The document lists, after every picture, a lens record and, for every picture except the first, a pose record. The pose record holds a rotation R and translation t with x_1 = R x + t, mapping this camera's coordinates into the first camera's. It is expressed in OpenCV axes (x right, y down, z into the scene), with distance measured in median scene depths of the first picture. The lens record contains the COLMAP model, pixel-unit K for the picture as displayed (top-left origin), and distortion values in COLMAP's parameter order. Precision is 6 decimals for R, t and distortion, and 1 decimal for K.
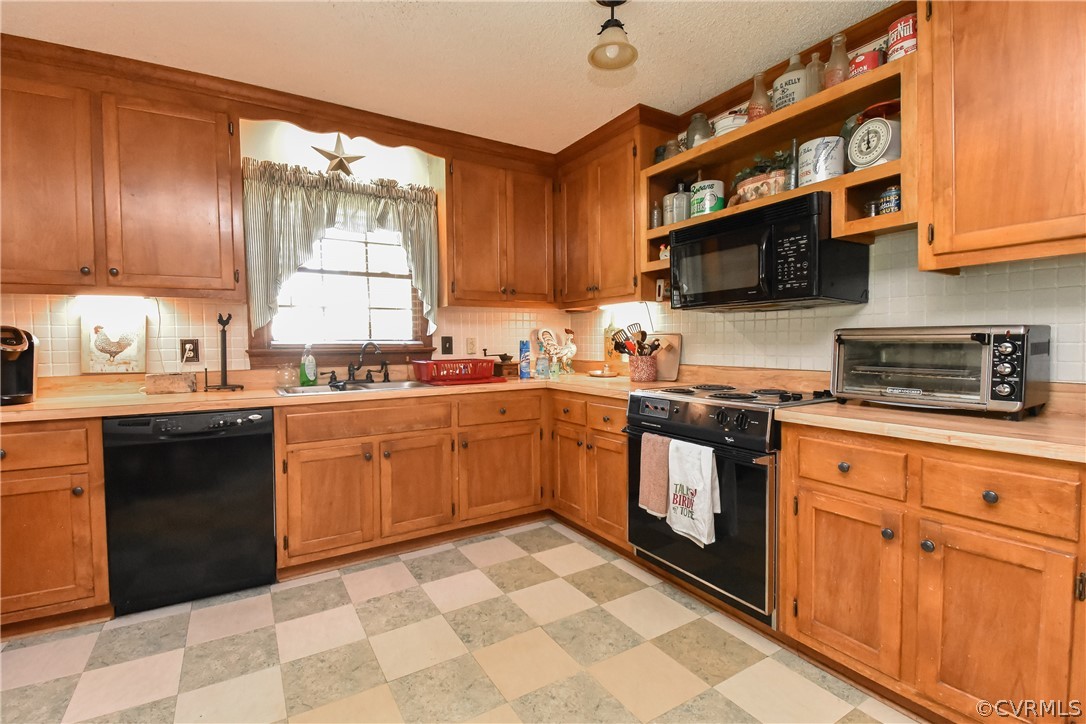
lens RADIAL K [[493.1, 0, 540.5], [0, 493.1, 358.8], [0, 0, 1]] dist [0.035933, -0.027691]
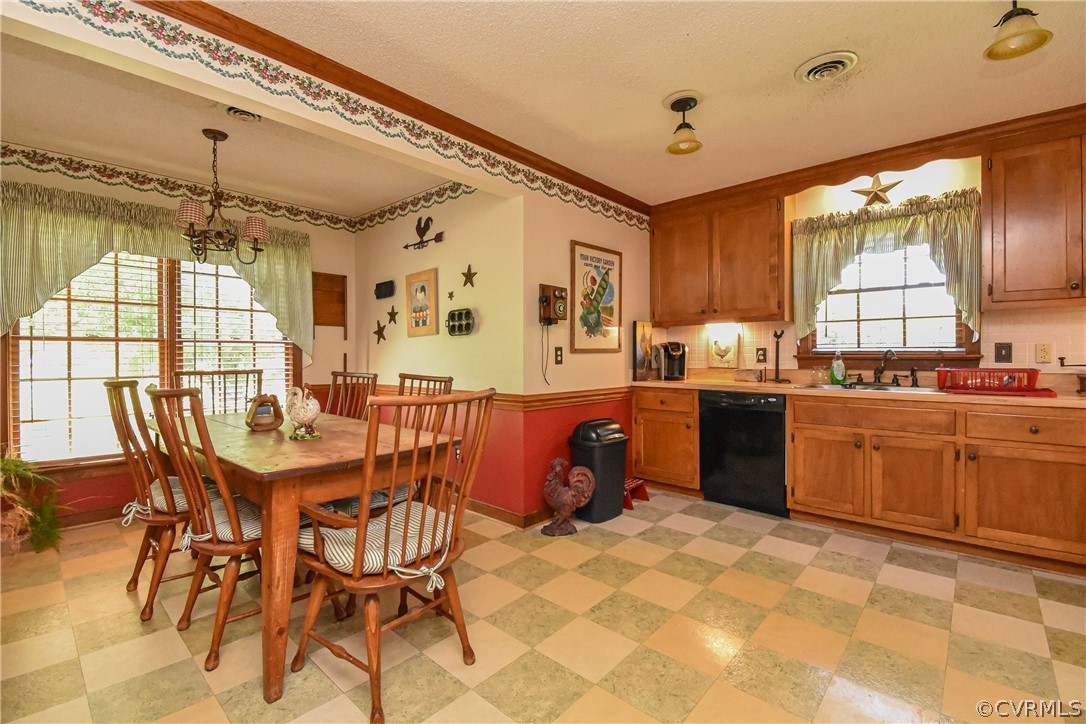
lens RADIAL K [[479.1, 0, 543.0], [0, 479.1, 362.0], [0, 0, 1]] dist [0.016866, -0.000056]
pose [[0.282784, 0.025852, -0.958835, 0.529462], [-0.027258, 0.999450, 0.018908, -0.005144], [0.958796, 0.020789, 0.283333, -0.067360]]
